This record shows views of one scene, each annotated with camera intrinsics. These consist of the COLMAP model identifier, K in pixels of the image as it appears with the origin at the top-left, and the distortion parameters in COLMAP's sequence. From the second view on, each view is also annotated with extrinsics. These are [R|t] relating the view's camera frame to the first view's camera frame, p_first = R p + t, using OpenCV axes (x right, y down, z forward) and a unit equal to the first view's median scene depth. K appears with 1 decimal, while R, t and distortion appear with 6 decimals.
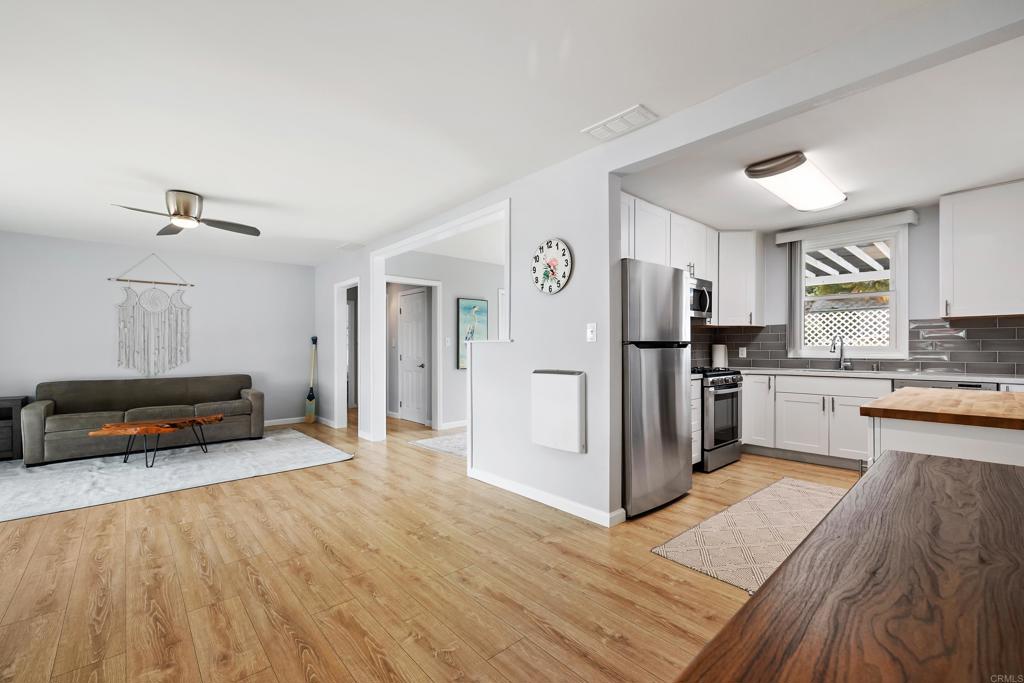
lens RADIAL K [[434.1, 0, 514.7], [0, 434.1, 350.4], [0, 0, 1]] dist [0.001025, -0.000517]
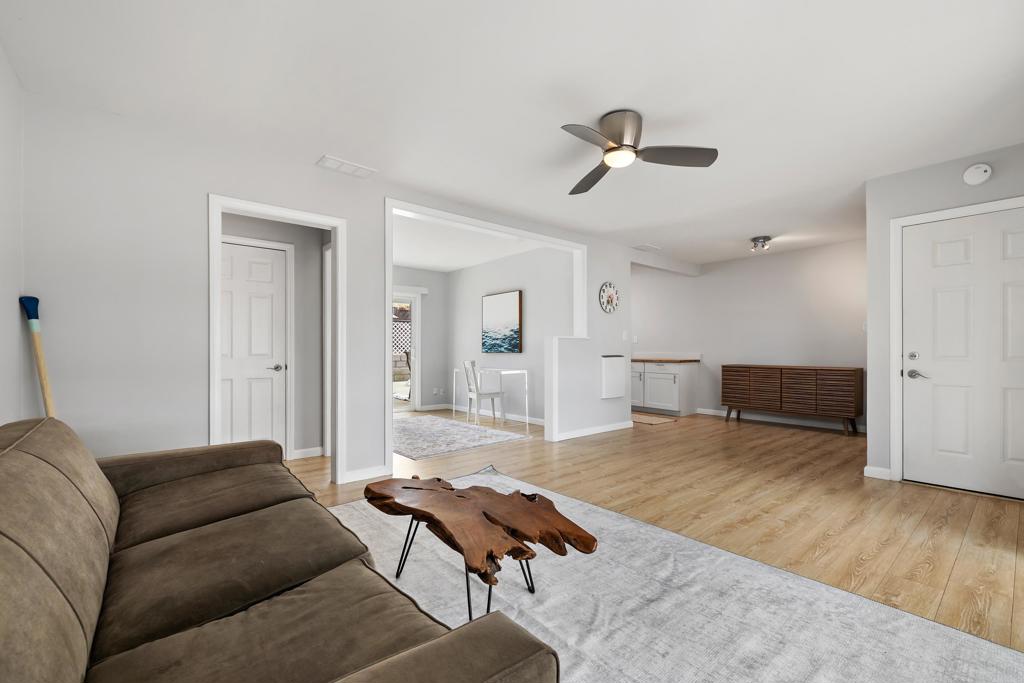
lens RADIAL K [[434.1, 0, 508.8], [0, 434.1, 355.5], [0, 0, 1]] dist [0.001025, -0.000517]
pose [[0.037911, -0.008953, 0.999241, -1.284168], [0.004615, 0.999951, 0.008784, 0.021136], [-0.999270, 0.004279, 0.037950, 1.002157]]
